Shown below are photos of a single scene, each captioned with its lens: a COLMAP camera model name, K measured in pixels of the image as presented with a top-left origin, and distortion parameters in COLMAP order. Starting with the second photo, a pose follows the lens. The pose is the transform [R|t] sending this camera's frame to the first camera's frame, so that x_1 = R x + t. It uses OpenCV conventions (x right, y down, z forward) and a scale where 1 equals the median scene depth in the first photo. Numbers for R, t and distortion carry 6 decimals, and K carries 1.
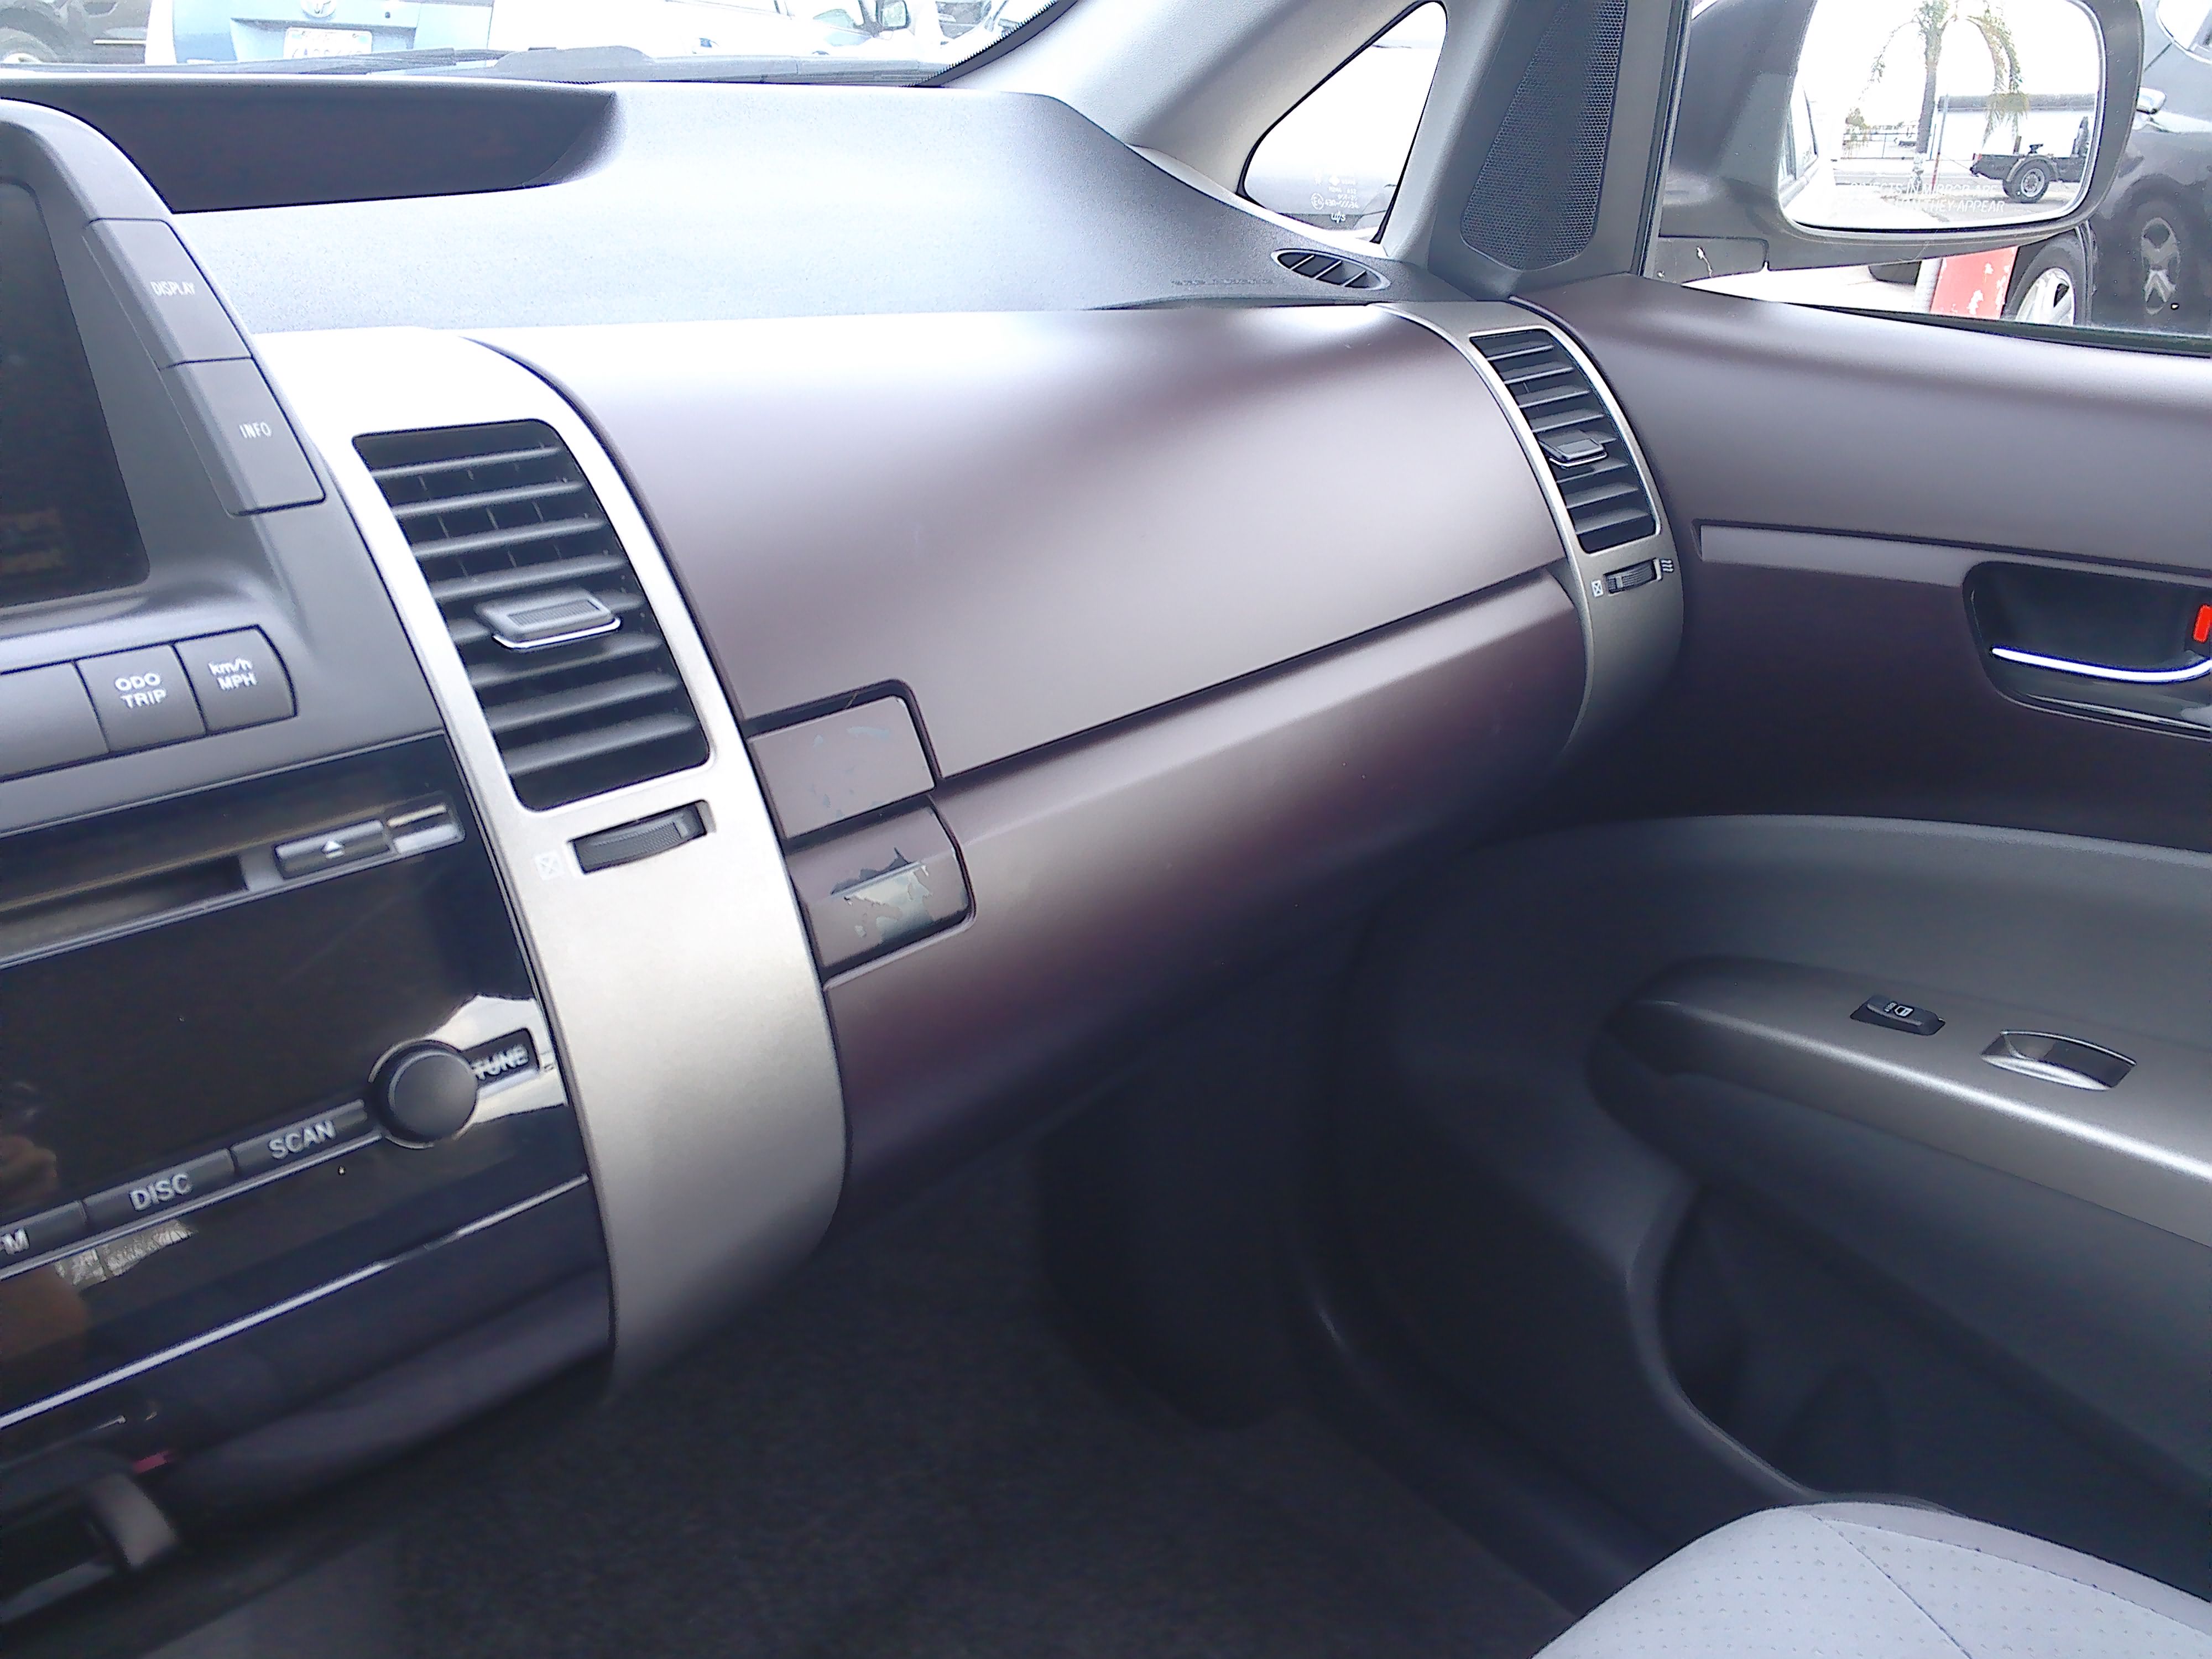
lens RADIAL K [[1816.9, 0, 1106.0], [0, 1816.9, 829.5], [0, 0, 1]] dist [0.074305, -0.133590]
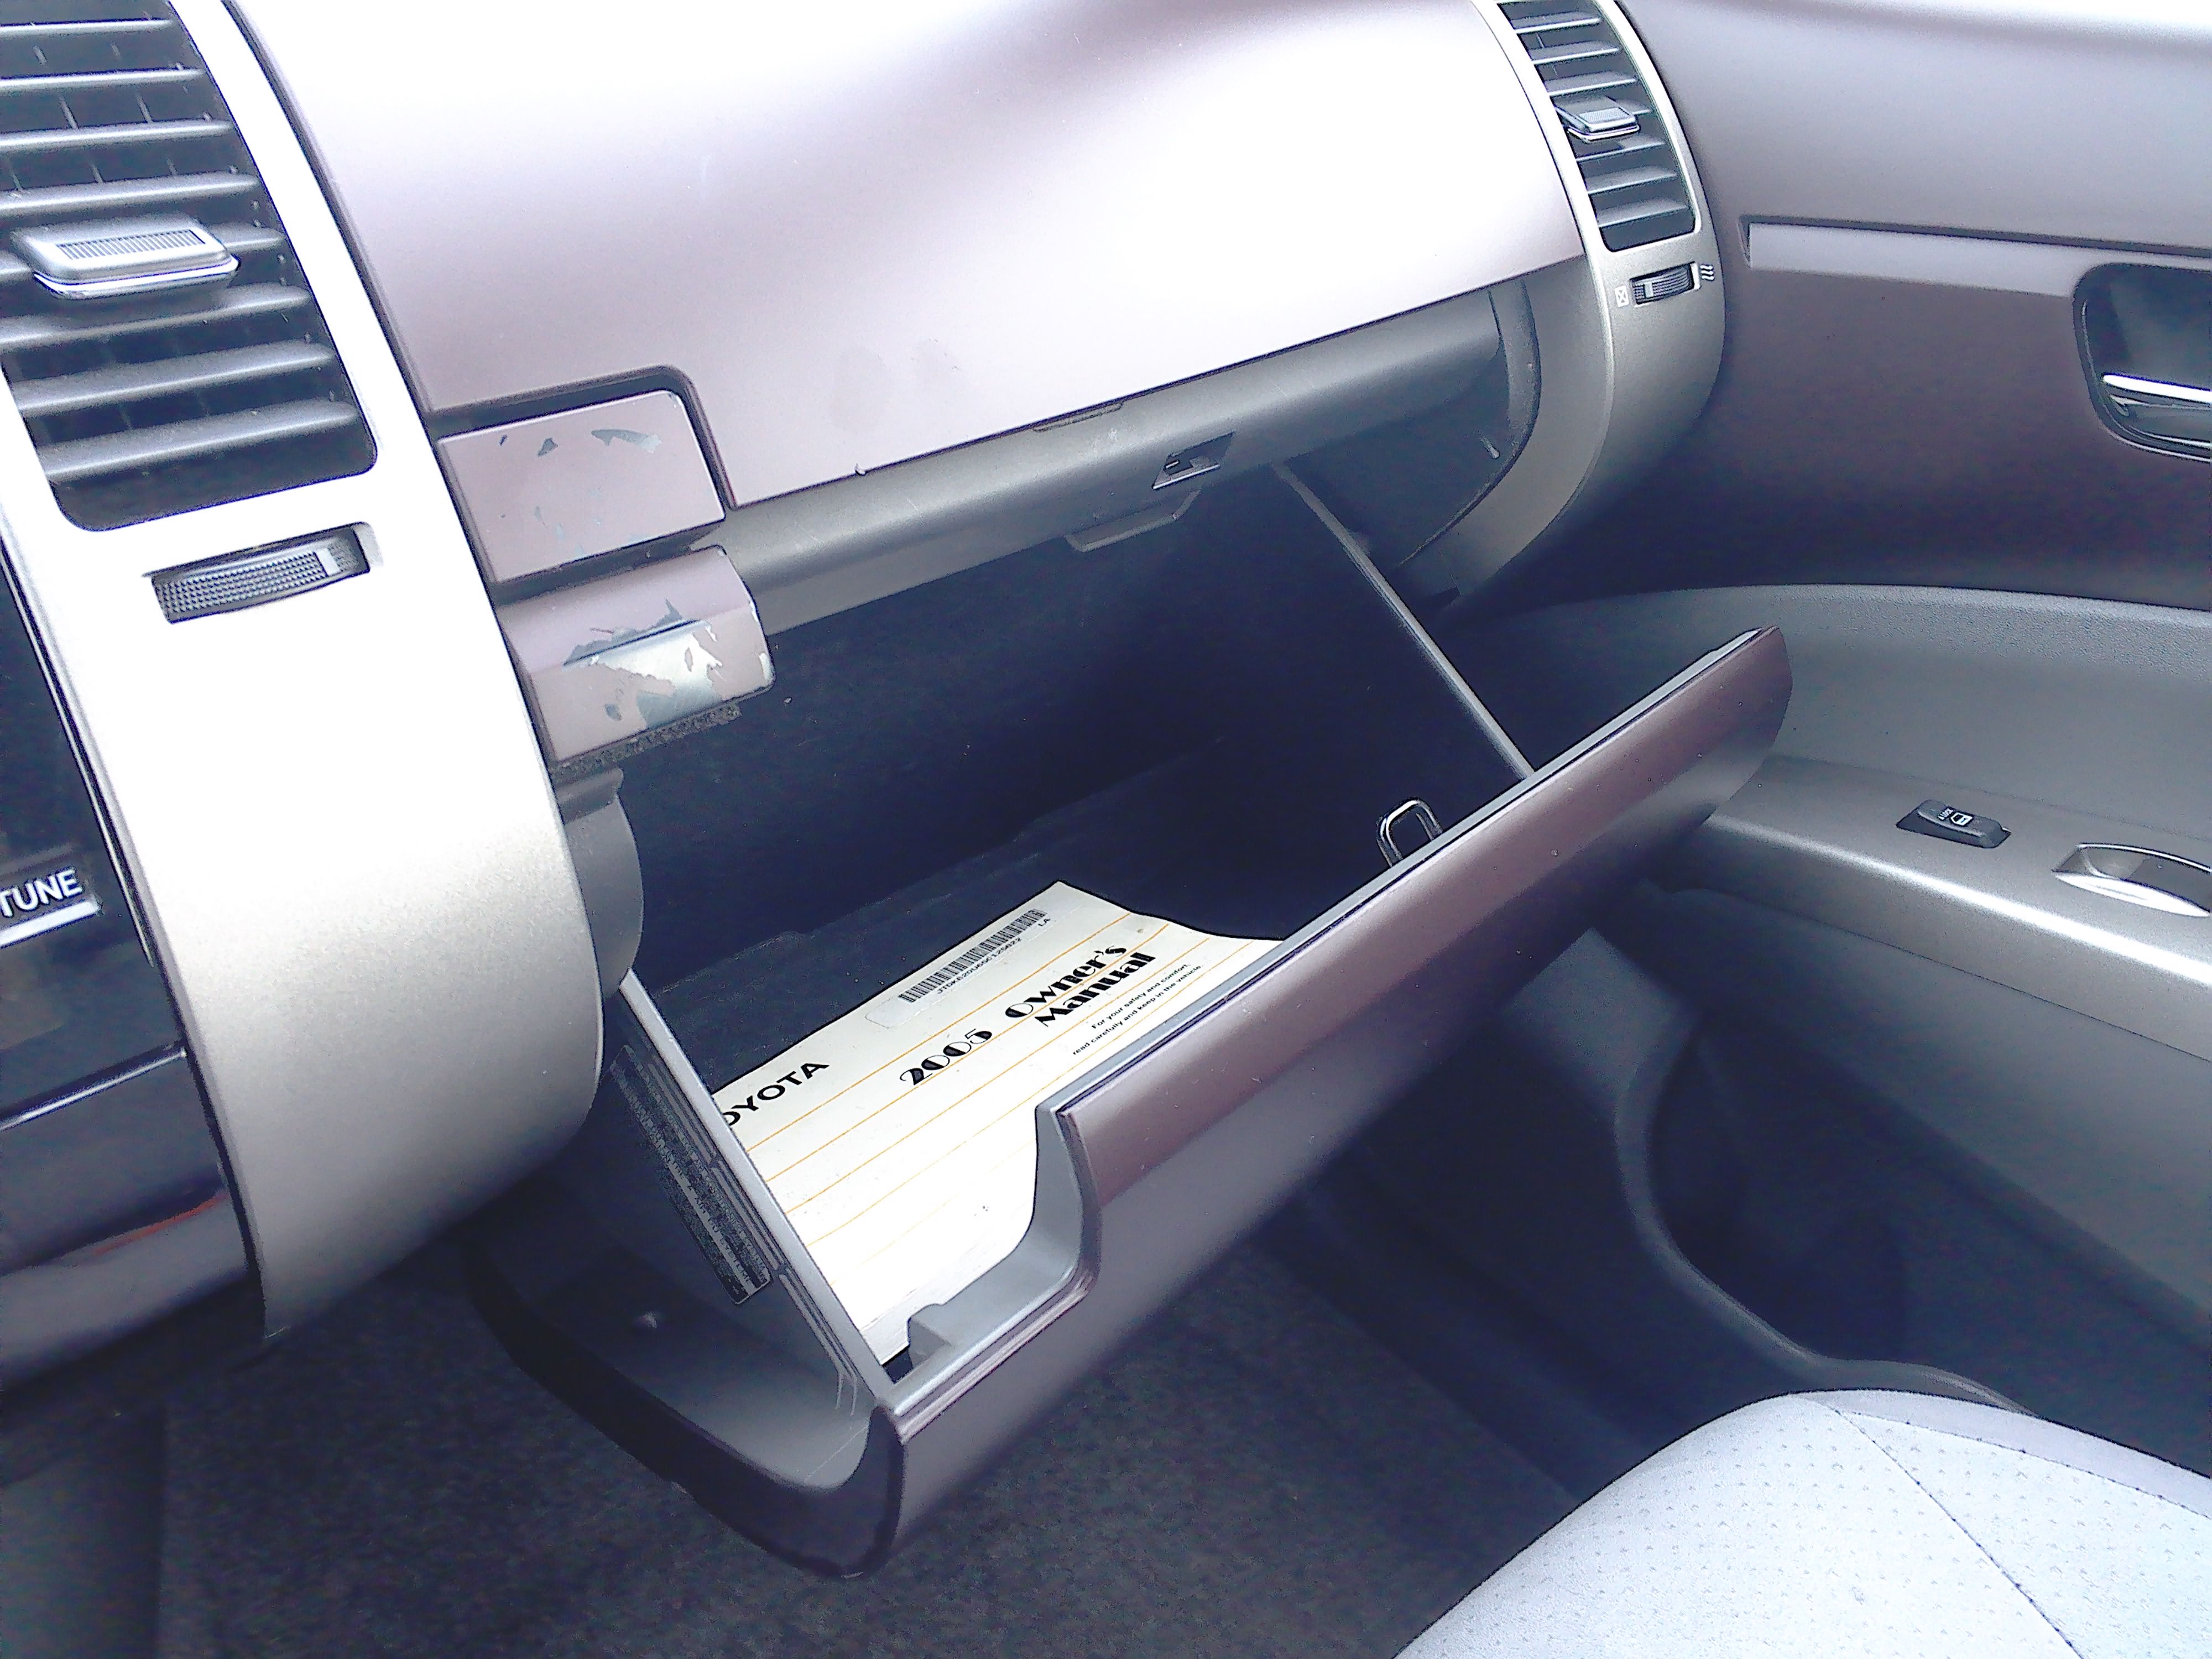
lens RADIAL K [[1717.0, 0, 1106.0], [0, 1717.0, 829.5], [0, 0, 1]] dist [0.043627, -0.068760]
pose [[0.999952, 0.007949, -0.005663, 0.048379], [-0.007237, 0.993191, 0.116272, 0.014835], [0.006549, -0.116225, 0.993201, 0.217860]]
